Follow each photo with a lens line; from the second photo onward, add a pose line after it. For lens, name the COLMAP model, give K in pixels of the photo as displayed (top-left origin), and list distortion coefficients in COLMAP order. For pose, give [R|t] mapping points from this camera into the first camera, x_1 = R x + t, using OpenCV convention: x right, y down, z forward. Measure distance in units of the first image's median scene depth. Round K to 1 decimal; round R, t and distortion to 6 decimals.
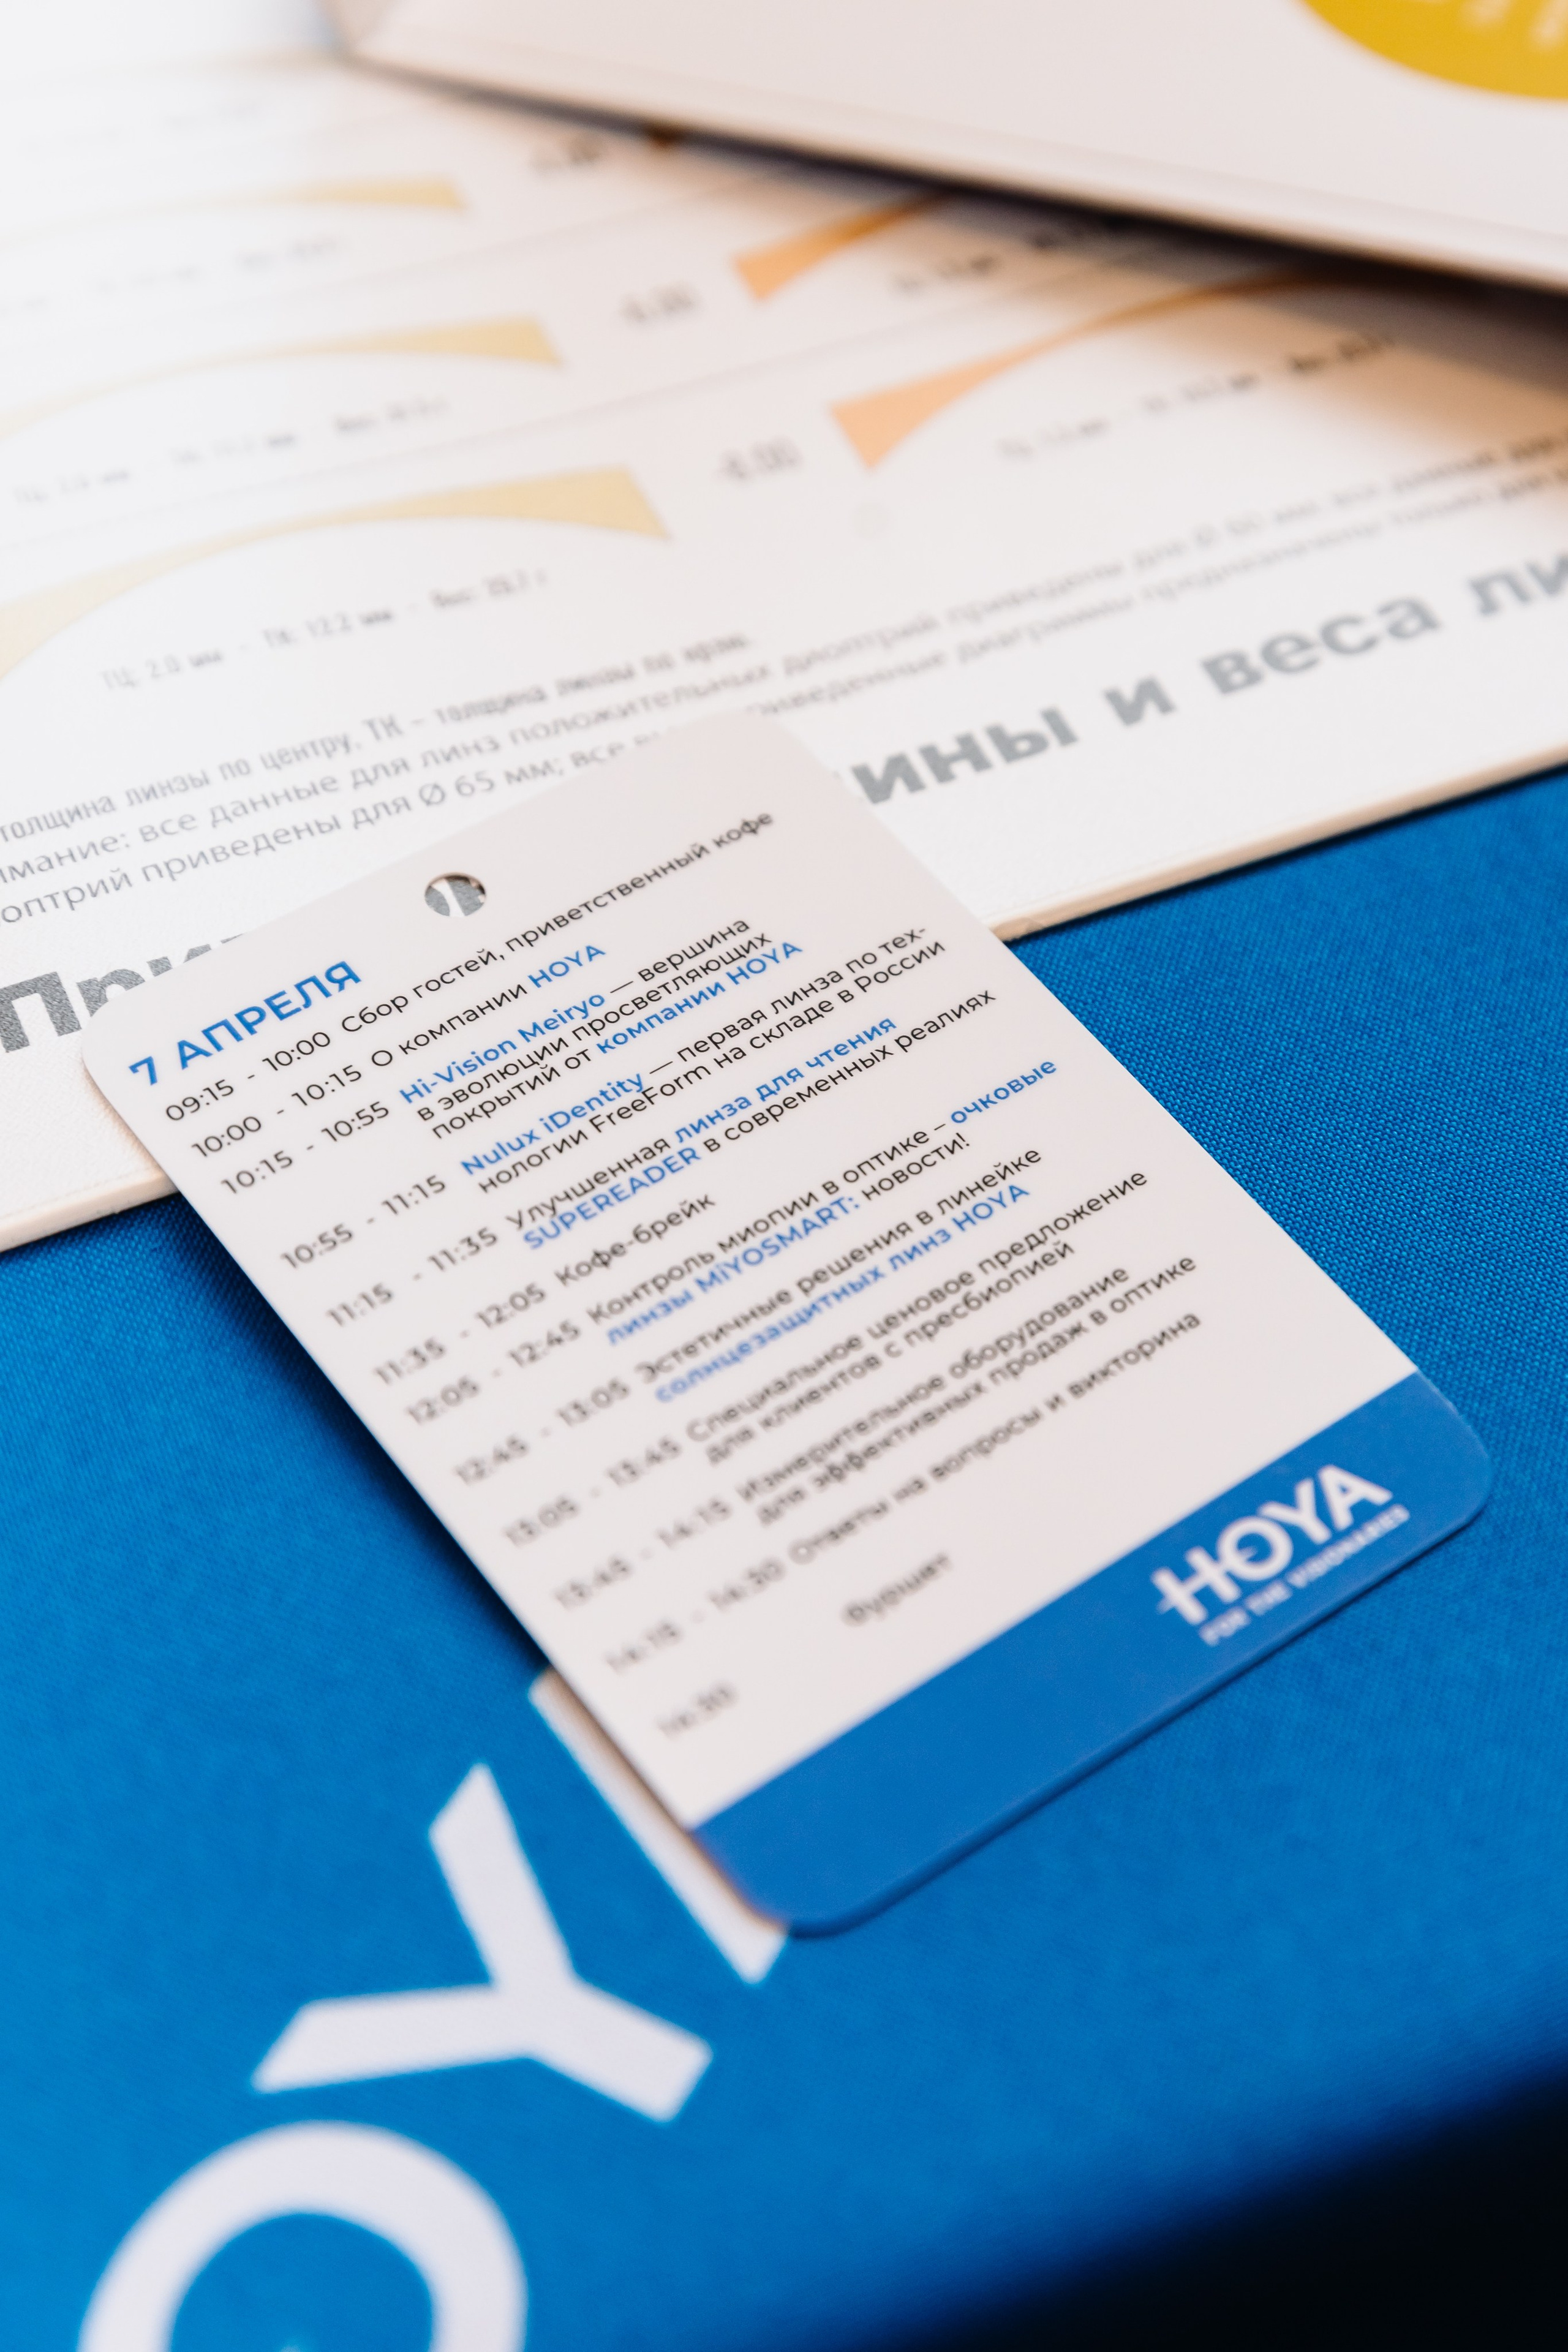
lens RADIAL K [[4071.5, 0, 784.0], [0, 4071.5, 1176.0], [0, 0, 1]] dist [-0.033447, 0.120077]
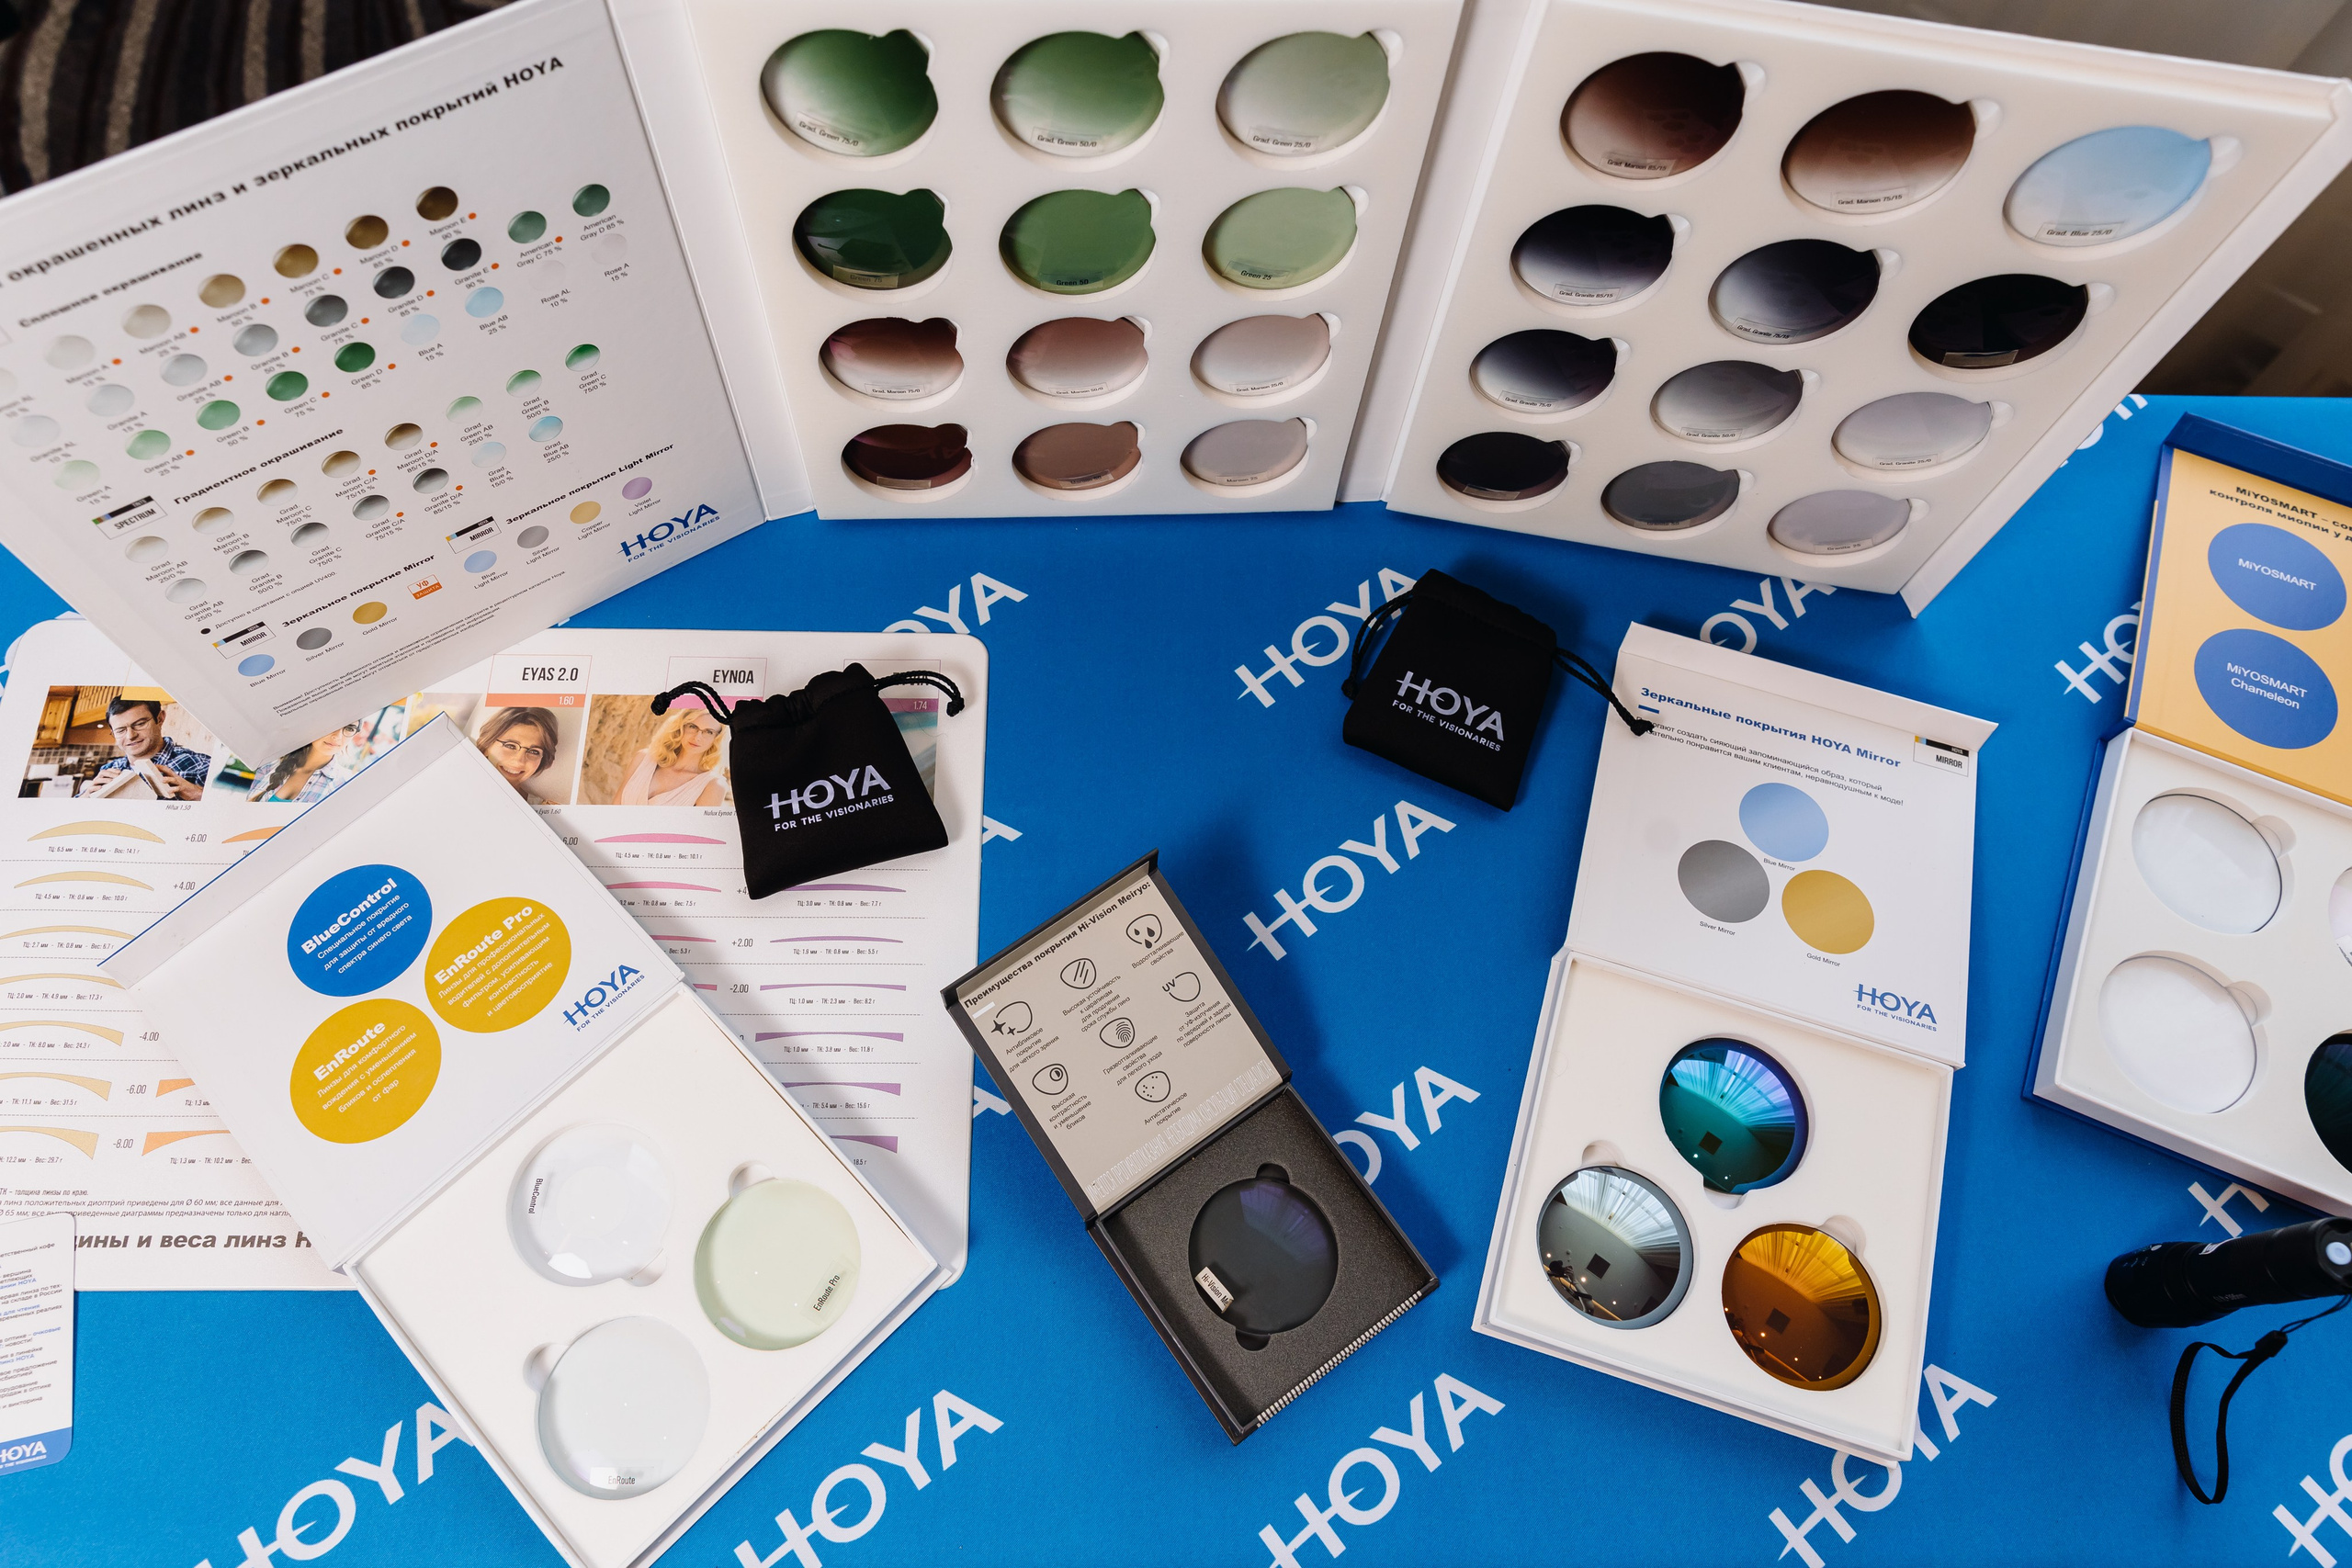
lens RADIAL K [[1594.9, 0, 1134.5], [0, 1594.9, 794.0], [0, 0, 1]] dist [0.006800, -0.001011]
pose [[0.918105, 0.363657, -0.157597, 1.258065], [-0.315602, 0.911333, 0.264325, -1.457266], [0.239747, -0.192940, 0.951470, -0.407258]]
